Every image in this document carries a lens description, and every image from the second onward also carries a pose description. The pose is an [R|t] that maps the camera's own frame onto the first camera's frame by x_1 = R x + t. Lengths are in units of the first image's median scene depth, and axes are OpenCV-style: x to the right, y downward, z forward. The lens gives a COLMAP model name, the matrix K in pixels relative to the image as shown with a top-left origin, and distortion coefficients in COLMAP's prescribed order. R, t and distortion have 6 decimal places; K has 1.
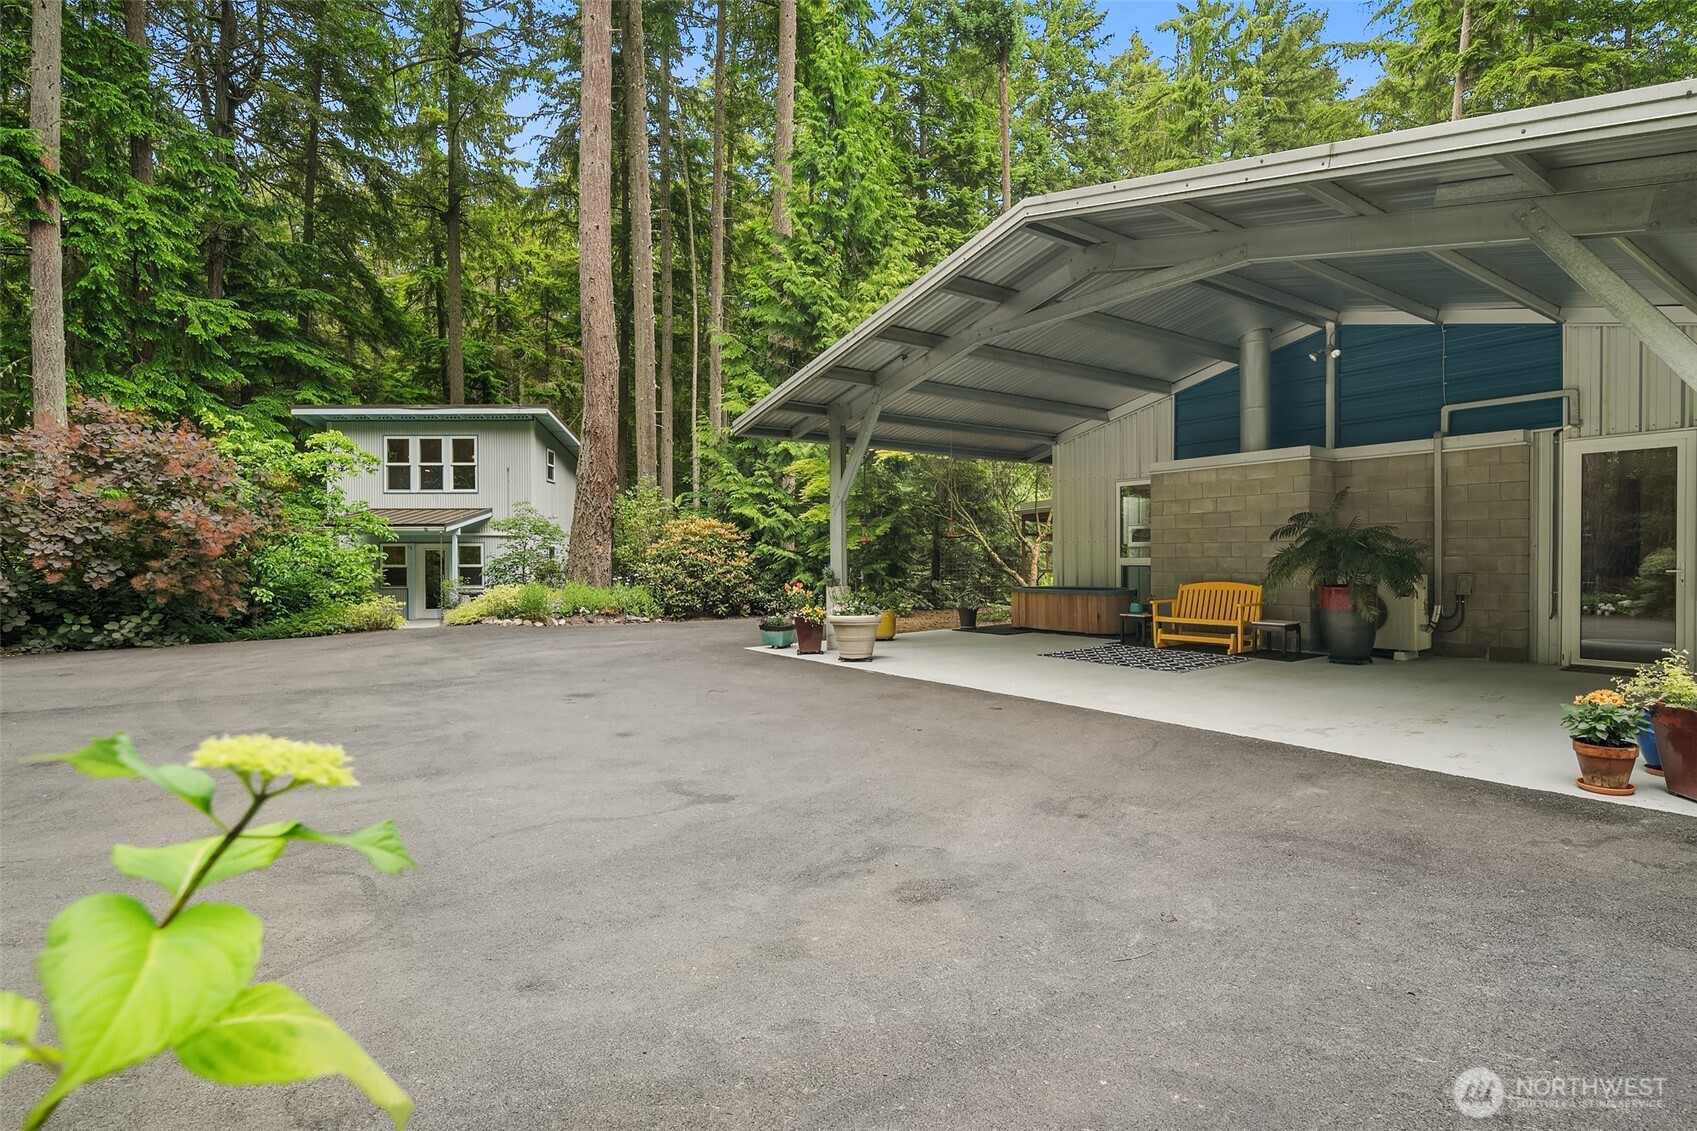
lens RADIAL K [[832.5, 0, 844.3], [0, 832.5, 564.1], [0, 0, 1]] dist [0.012752, -0.006128]
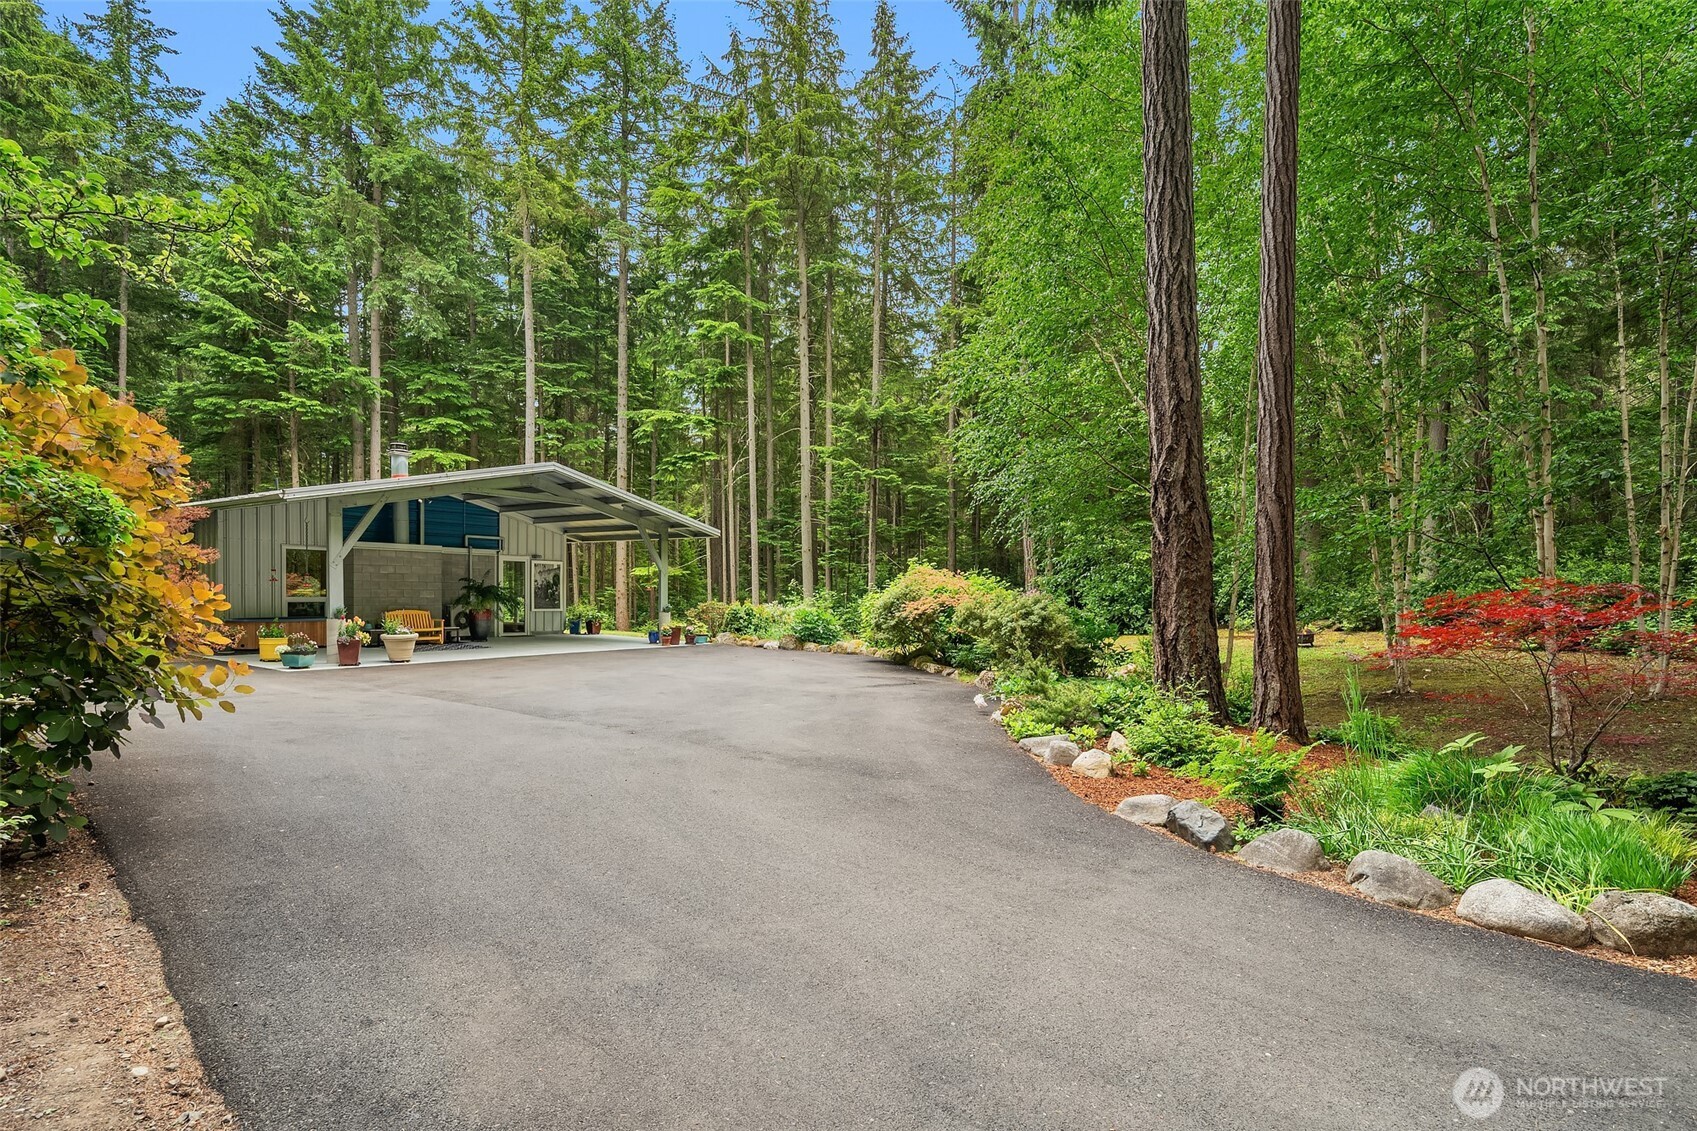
lens RADIAL K [[832.5, 0, 853.7], [0, 832.5, 602.3], [0, 0, 1]] dist [0.012752, -0.006128]
pose [[-0.331537, -0.011003, 0.943378, -1.724368], [-0.002648, 0.999939, 0.010732, -0.020969], [-0.943439, 0.001060, -0.331545, 0.662254]]
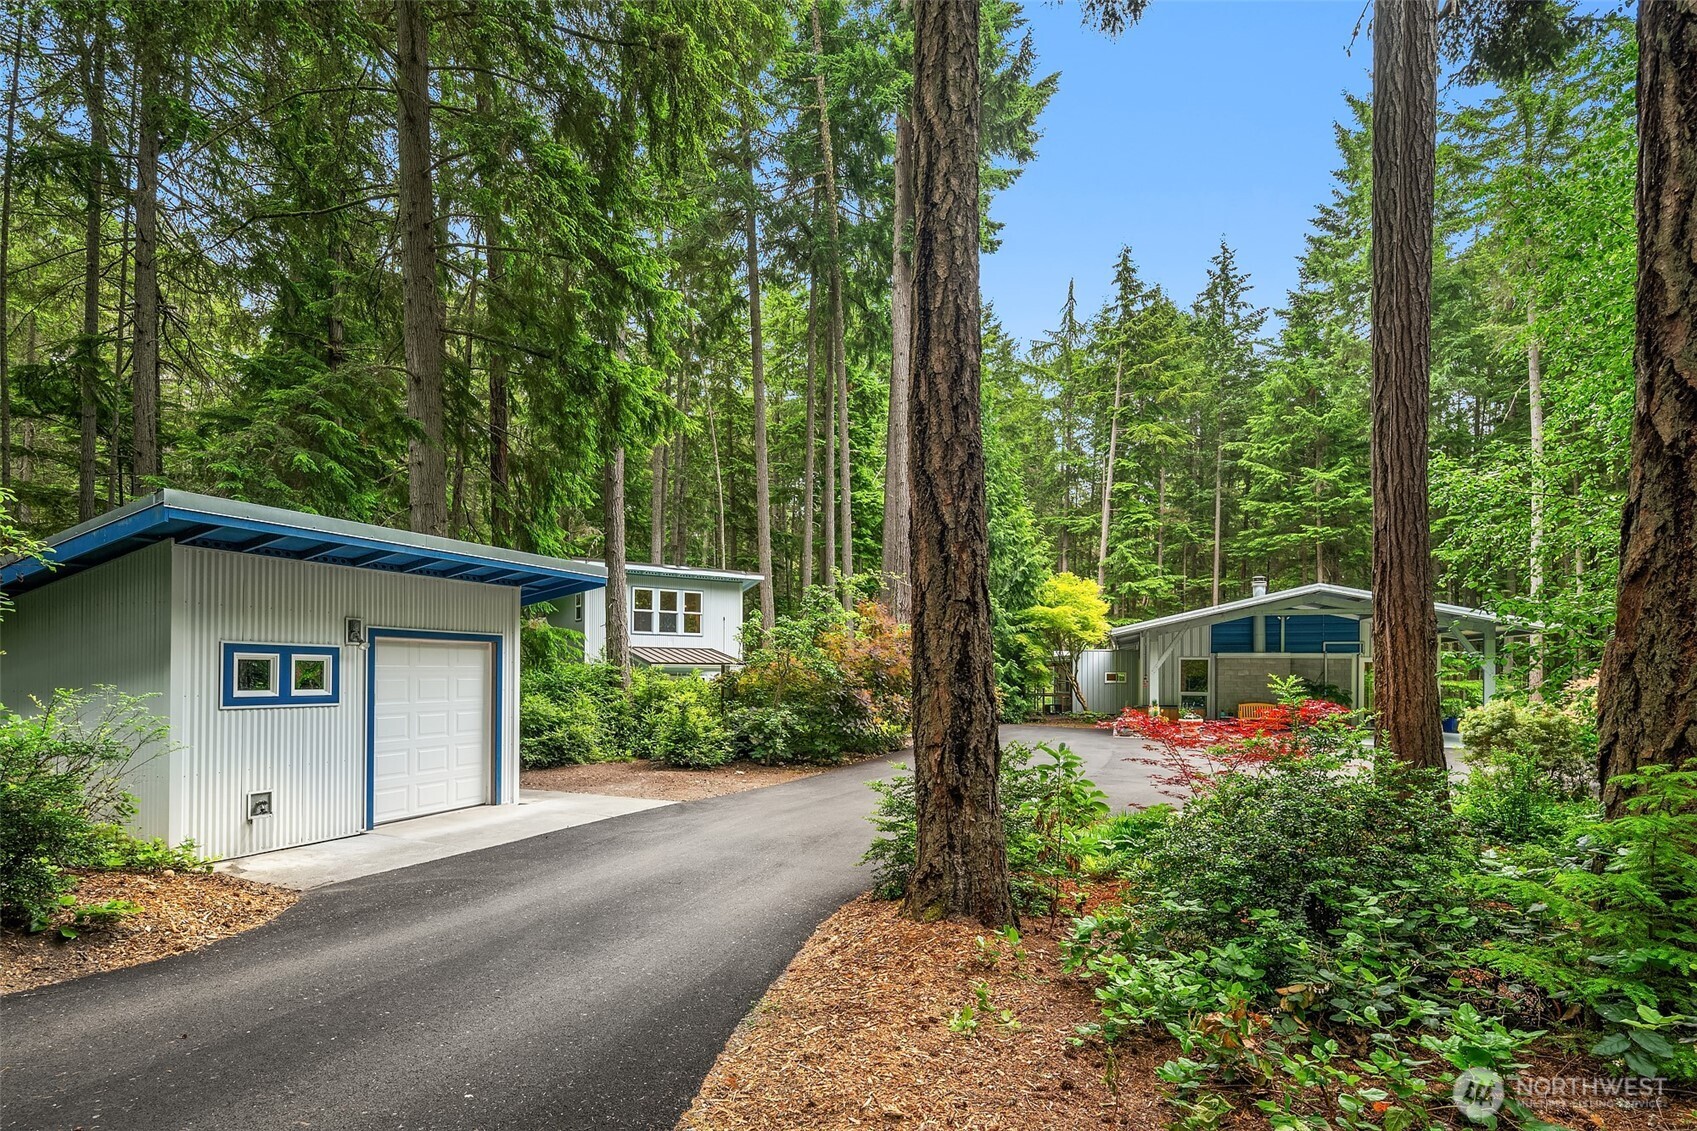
lens RADIAL K [[832.5, 0, 846.2], [0, 832.5, 664.7], [0, 0, 1]] dist [0.012752, -0.006128]
pose [[0.814070, 0.014315, 0.580590, -2.052964], [-0.007132, 0.999867, -0.014654, -0.049493], [-0.580723, 0.007789, 0.814064, -0.348283]]
